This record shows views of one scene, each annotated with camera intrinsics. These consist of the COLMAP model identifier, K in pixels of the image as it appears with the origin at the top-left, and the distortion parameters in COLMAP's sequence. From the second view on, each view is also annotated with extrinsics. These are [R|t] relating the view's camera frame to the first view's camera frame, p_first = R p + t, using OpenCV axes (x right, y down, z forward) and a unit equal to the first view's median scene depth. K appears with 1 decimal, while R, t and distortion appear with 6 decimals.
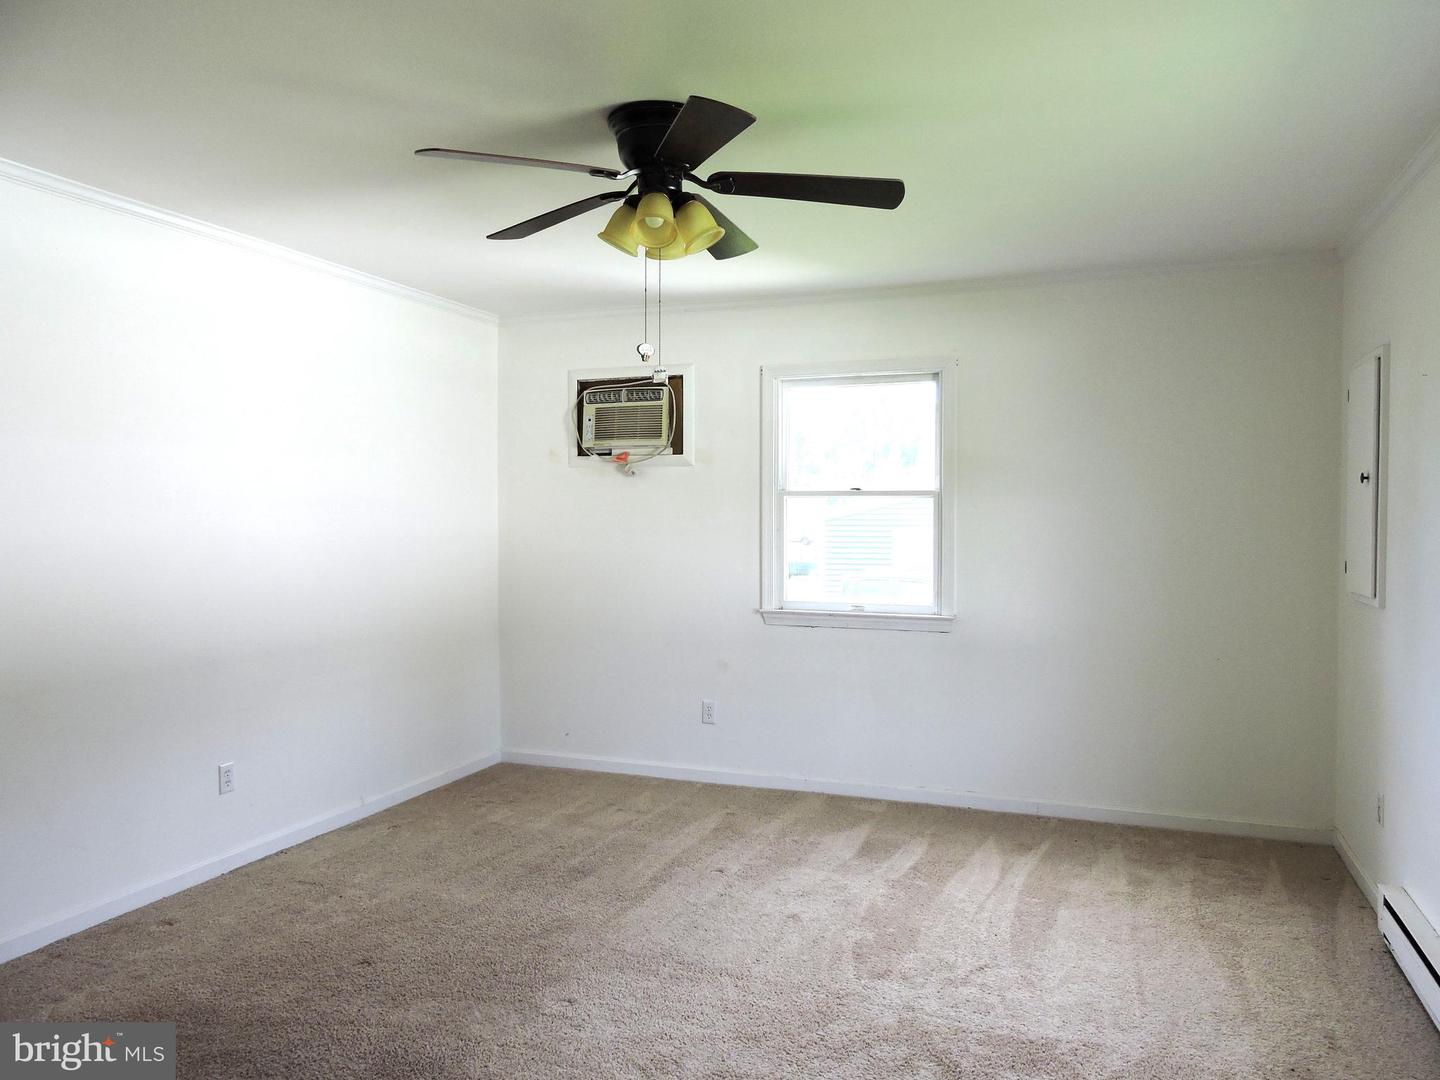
lens RADIAL K [[1041.7, 0, 723.5], [0, 1041.7, 532.7], [0, 0, 1]] dist [-0.004030, -0.007349]
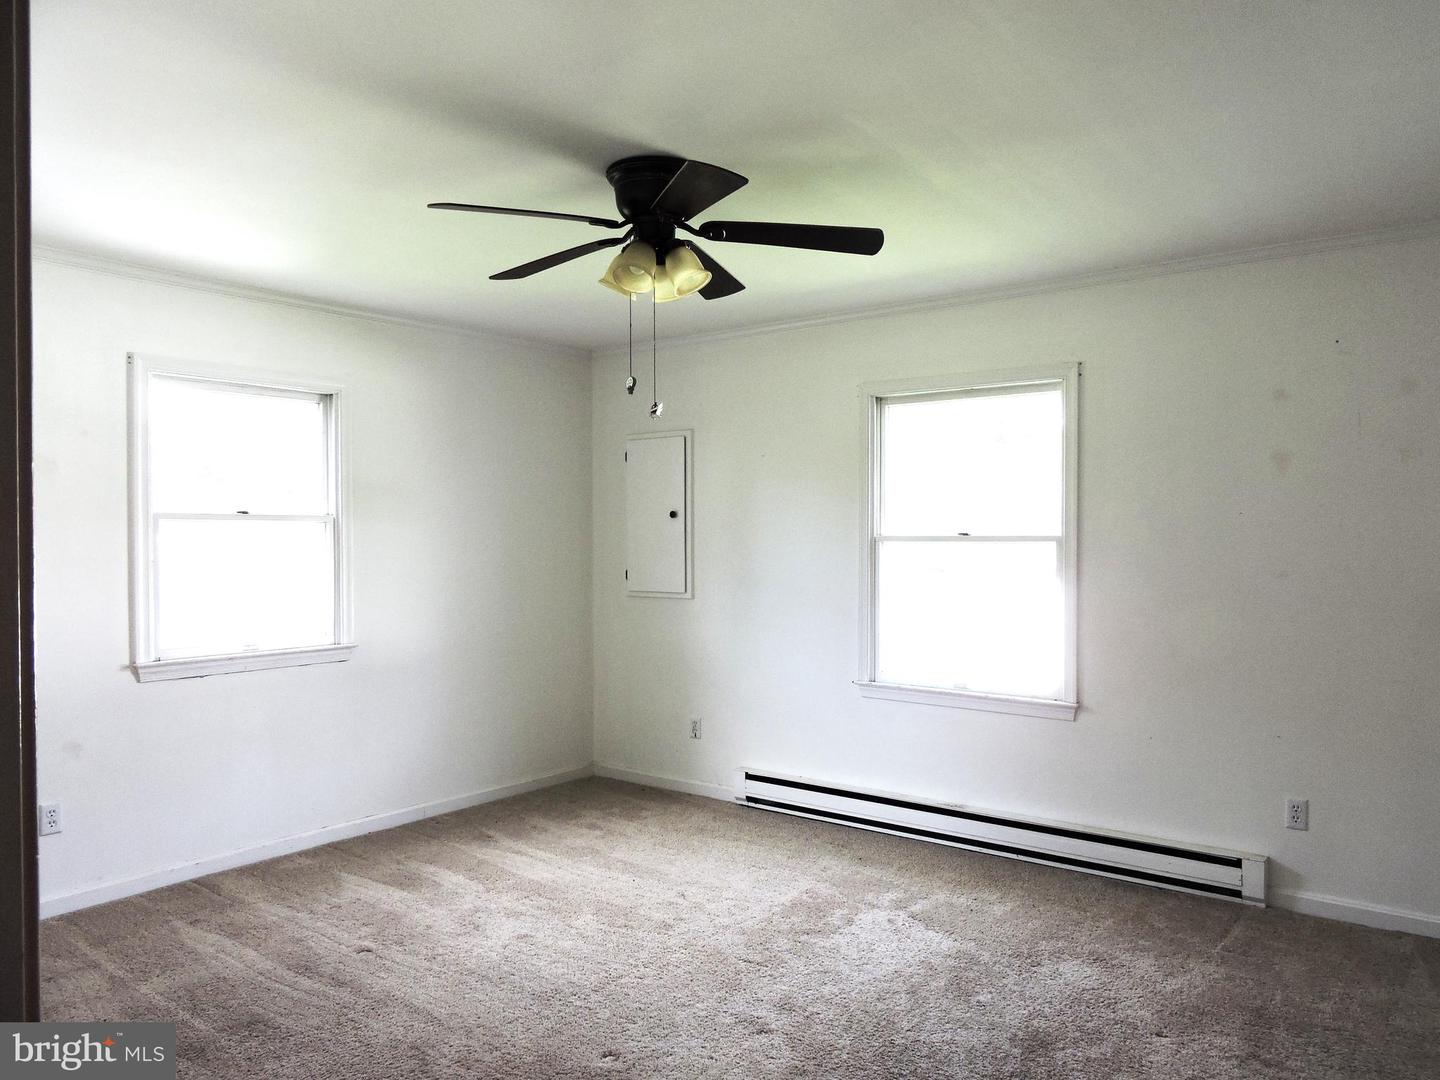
lens RADIAL K [[1041.7, 0, 724.6], [0, 1041.7, 543.4], [0, 0, 1]] dist [-0.004030, -0.007349]
pose [[0.277034, -0.007775, 0.960829, -0.718052], [0.023087, 0.999732, 0.001433, -0.009068], [-0.960583, 0.021785, 0.277140, 0.441534]]
